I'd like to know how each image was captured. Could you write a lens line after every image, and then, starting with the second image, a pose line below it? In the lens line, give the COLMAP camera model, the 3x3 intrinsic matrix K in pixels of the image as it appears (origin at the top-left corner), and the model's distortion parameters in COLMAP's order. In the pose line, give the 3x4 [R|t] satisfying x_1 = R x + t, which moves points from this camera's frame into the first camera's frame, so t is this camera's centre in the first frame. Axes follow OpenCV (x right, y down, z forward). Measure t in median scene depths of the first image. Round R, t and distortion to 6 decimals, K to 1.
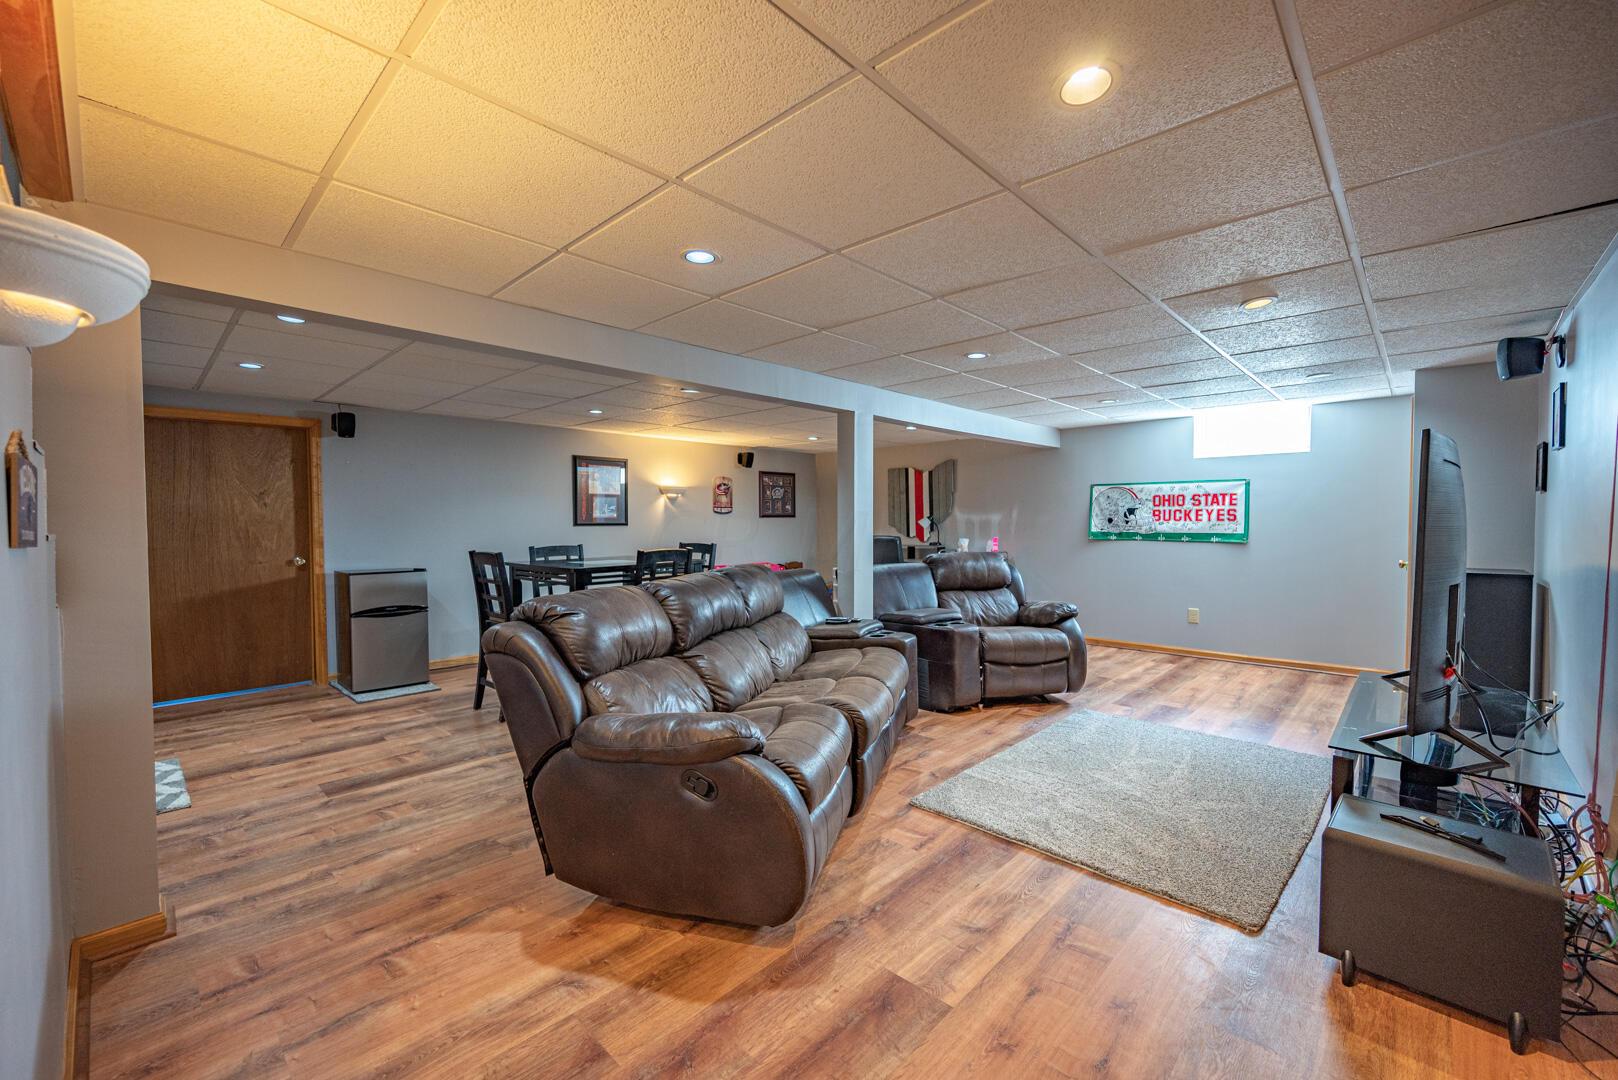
lens RADIAL K [[652.0, 0, 815.8], [0, 652.0, 544.7], [0, 0, 1]] dist [-0.001393, -0.000035]
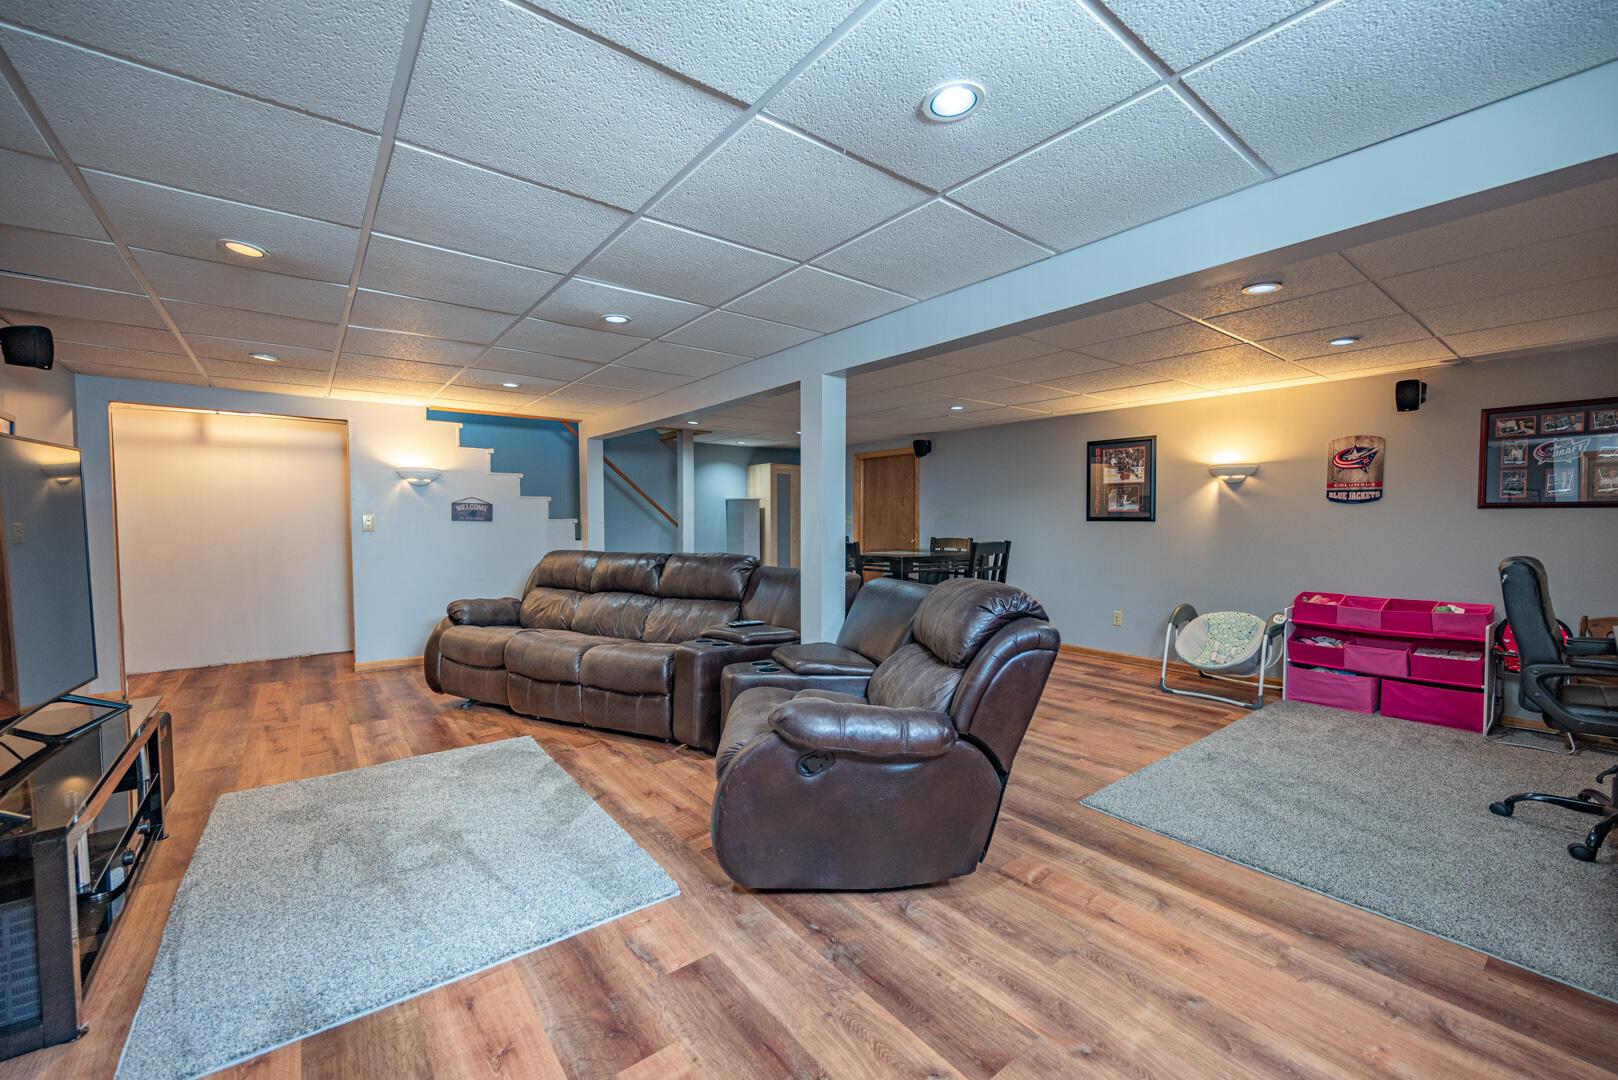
lens RADIAL K [[652.0, 0, 815.8], [0, 652.0, 544.7], [0, 0, 1]] dist [-0.001393, -0.000035]
pose [[-0.143655, 0.047184, -0.988502, 0.962965], [-0.036162, 0.997945, 0.052890, -0.049724], [0.988967, 0.043344, -0.141654, 1.266981]]
